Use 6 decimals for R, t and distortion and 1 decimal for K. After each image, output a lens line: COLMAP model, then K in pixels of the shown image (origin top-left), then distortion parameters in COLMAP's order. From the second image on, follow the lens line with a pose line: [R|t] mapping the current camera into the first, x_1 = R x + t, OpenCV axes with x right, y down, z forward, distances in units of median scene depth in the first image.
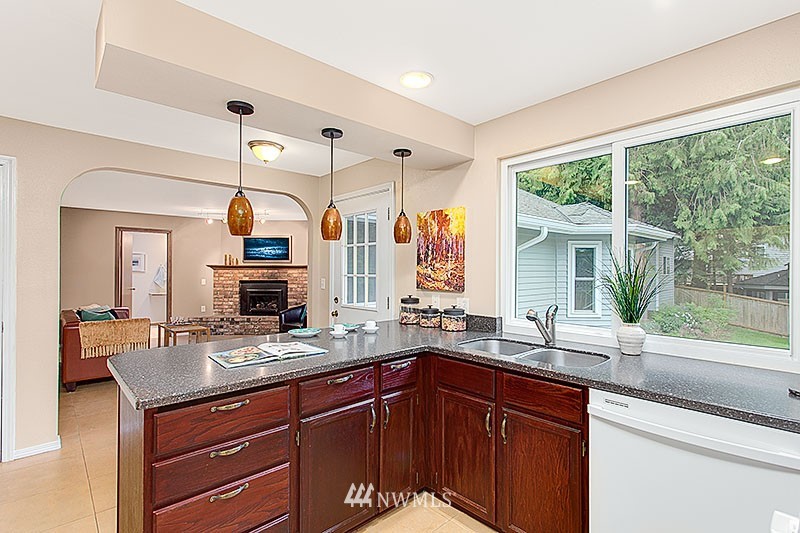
lens RADIAL K [[379.9, 0, 401.7], [0, 379.9, 266.7], [0, 0, 1]] dist [0.000933, -0.000427]
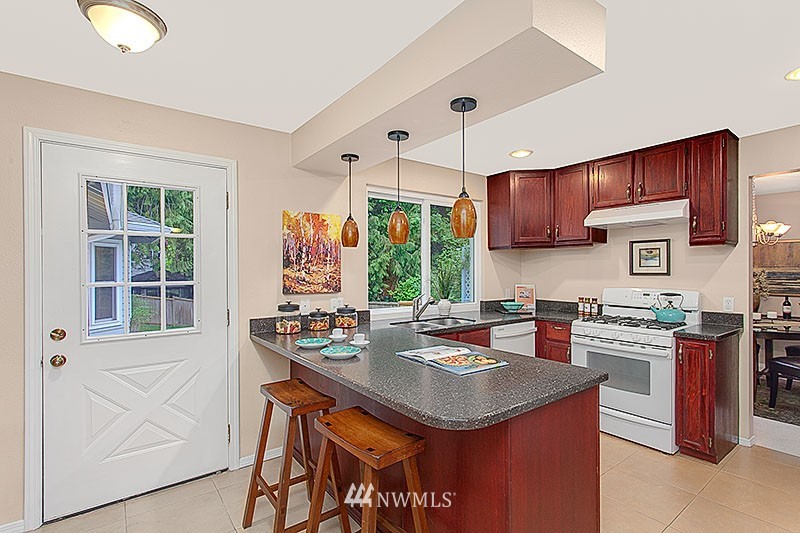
lens RADIAL K [[379.9, 0, 399.5], [0, 379.9, 267.0], [0, 0, 1]] dist [0.000933, -0.000427]
pose [[0.106632, 0.004357, 0.994289, -0.869714], [-0.001173, 0.999990, -0.004256, -0.003422], [-0.994298, -0.000713, 0.106636, 0.666022]]
